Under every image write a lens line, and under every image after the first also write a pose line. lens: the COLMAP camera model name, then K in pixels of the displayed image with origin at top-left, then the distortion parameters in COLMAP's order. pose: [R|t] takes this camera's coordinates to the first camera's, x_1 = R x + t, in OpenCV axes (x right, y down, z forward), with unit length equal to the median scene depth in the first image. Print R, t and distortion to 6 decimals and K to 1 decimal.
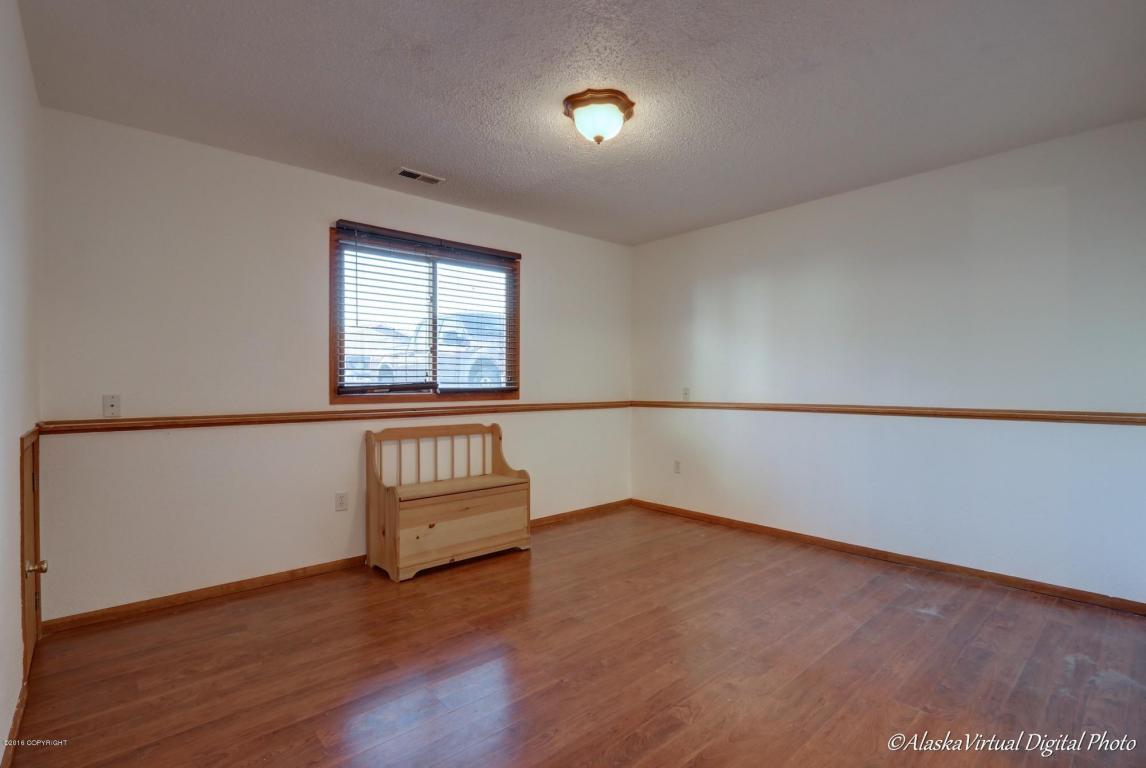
lens RADIAL K [[536.4, 0, 570.1], [0, 536.4, 380.3], [0, 0, 1]] dist [-0.015491, 0.001071]
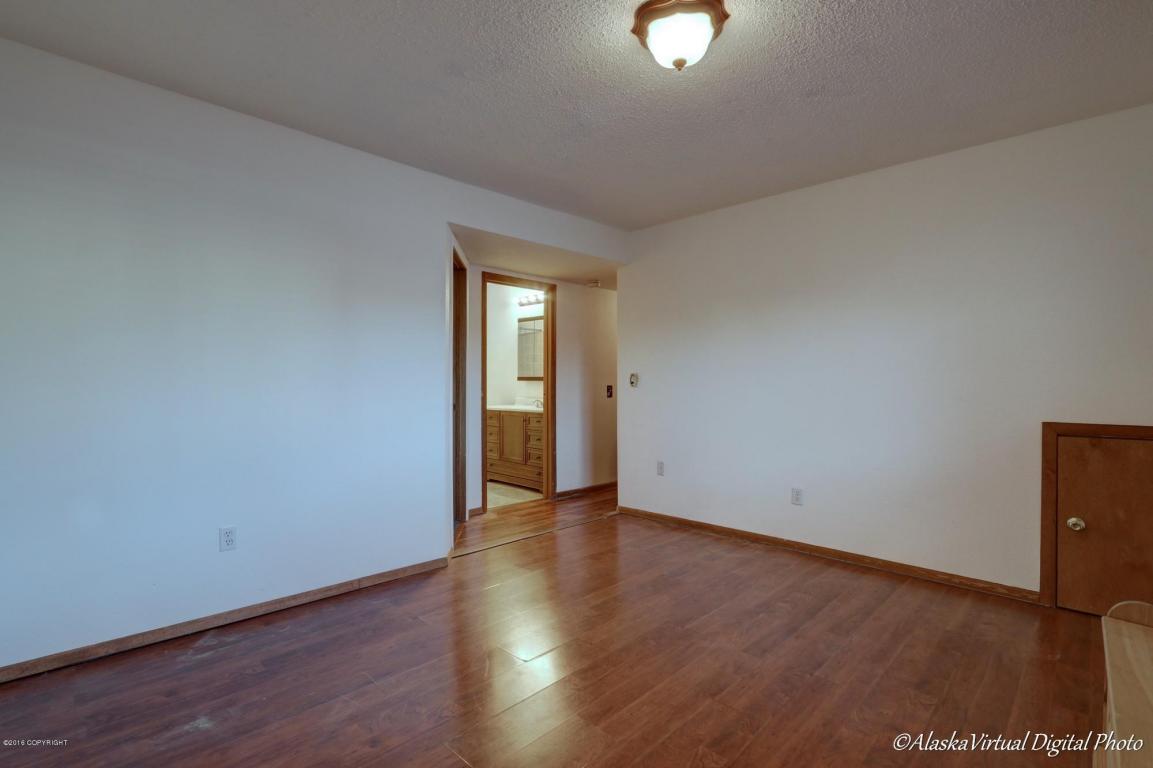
lens RADIAL K [[539.7, 0, 573.6], [0, 539.7, 380.3], [0, 0, 1]] dist [-0.015491, 0.001071]
pose [[-0.997208, 0.002101, -0.074649, 0.293916], [0.003099, 0.999907, -0.013254, 0.009551], [0.074614, -0.013449, -0.997122, 2.012196]]
